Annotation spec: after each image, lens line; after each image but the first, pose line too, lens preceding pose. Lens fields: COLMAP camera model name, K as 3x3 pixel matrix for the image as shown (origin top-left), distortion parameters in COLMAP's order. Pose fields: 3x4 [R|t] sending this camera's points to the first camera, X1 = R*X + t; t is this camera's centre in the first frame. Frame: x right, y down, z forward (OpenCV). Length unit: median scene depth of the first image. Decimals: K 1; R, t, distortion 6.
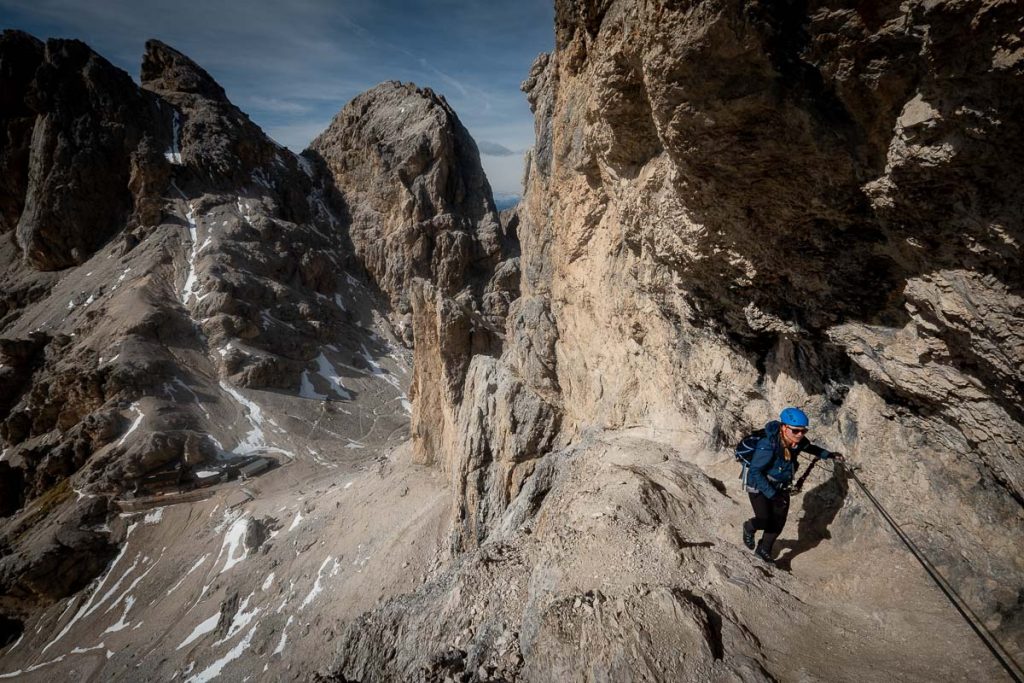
lens RADIAL K [[792.2, 0, 516.9], [0, 792.2, 350.2], [0, 0, 1]] dist [0.005722, 0.000654]
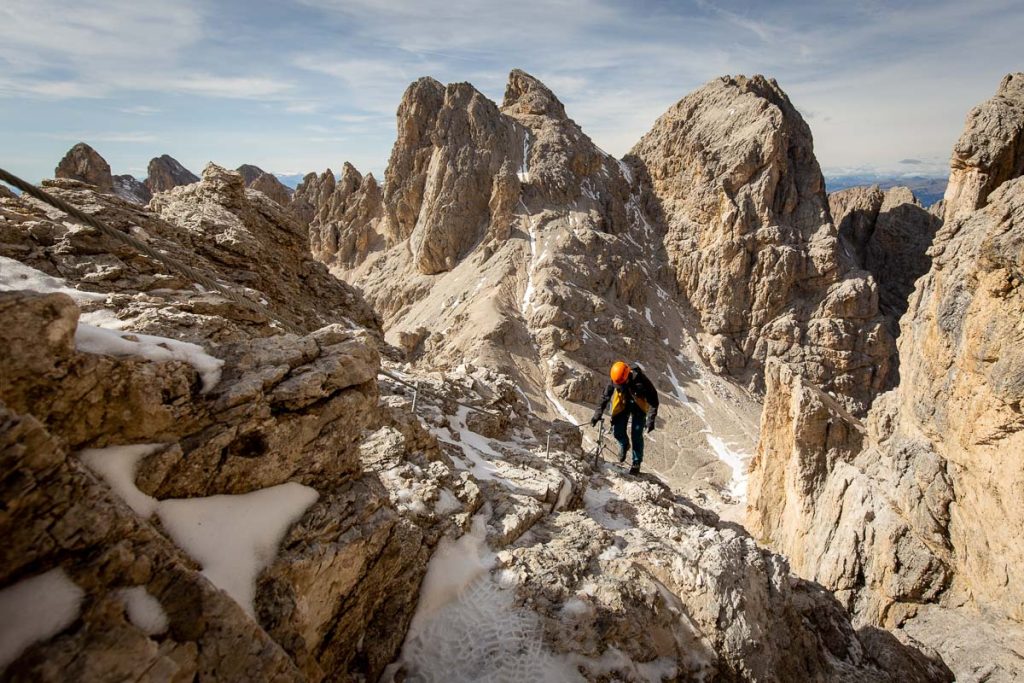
lens RADIAL K [[572.4, 0, 547.2], [0, 572.4, 363.5], [0, 0, 1]] dist [0.012471, 0.000040]
pose [[0.834810, 0.083512, -0.544167, 0.067807], [-0.178114, 0.976239, -0.123424, 0.111026], [0.520929, 0.199959, 0.829849, 0.354707]]
